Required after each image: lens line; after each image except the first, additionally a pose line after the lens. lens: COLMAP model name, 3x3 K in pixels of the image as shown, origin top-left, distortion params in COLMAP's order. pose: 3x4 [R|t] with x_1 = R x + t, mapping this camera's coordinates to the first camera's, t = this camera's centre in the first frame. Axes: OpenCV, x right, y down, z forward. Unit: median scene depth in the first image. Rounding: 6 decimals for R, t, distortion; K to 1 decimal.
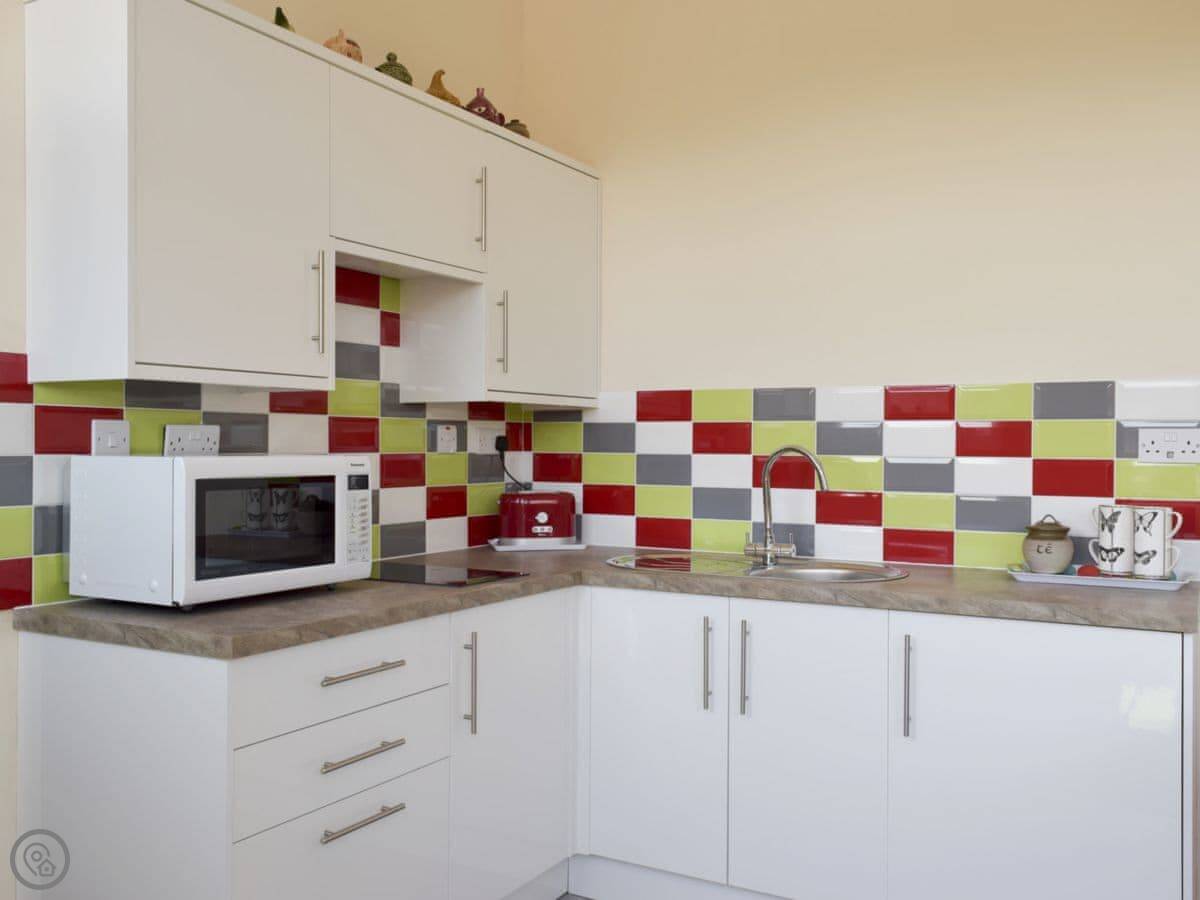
lens RADIAL K [[1088.9, 0, 597.8], [0, 1088.9, 447.1], [0, 0, 1]] dist [0.009321, 0.011245]
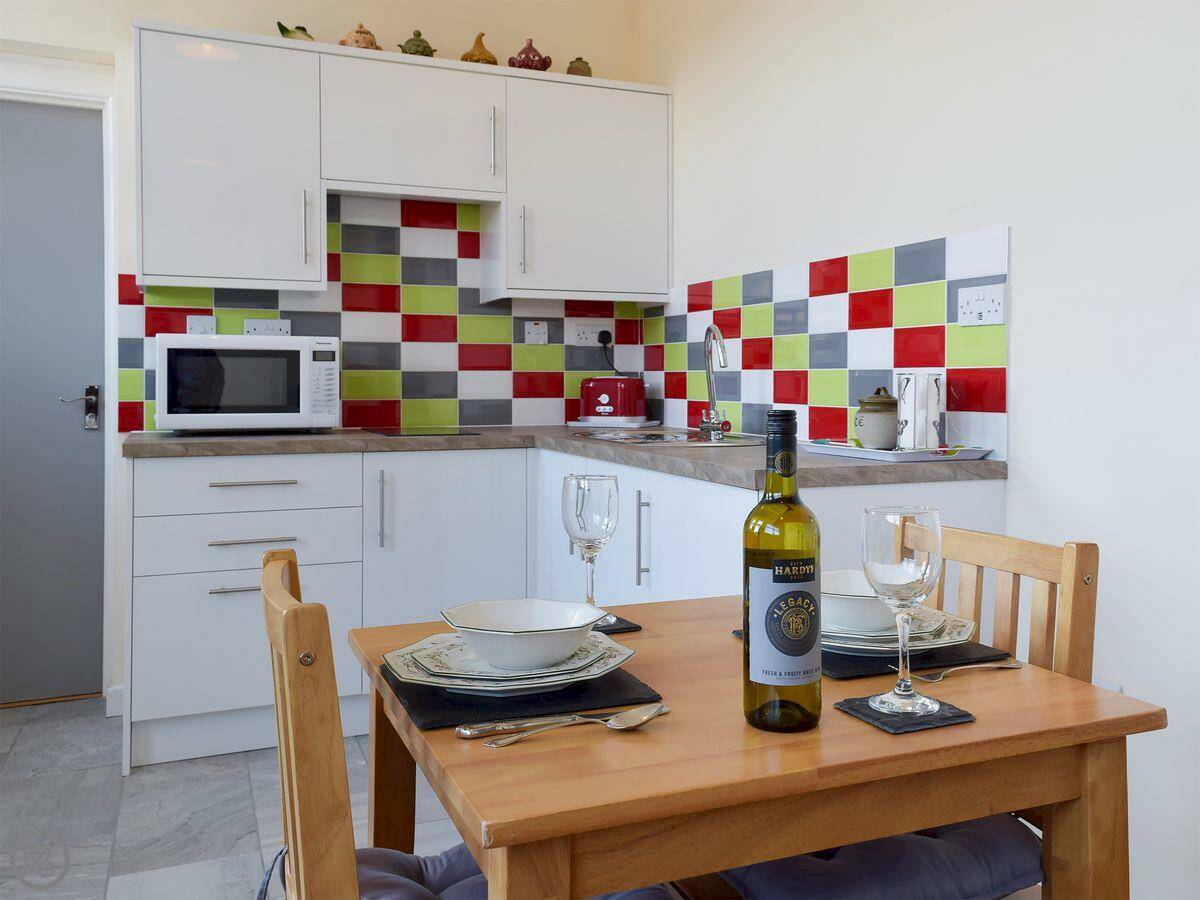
lens RADIAL K [[1040.3, 0, 601.8], [0, 1040.3, 383.2], [0, 0, 1]] dist [0.007678, 0.003021]
pose [[0.799037, 0.001121, -0.601281, 0.650488], [-0.000330, 0.999999, 0.001426, 0.049808], [0.601282, -0.000941, 0.799036, 0.126667]]
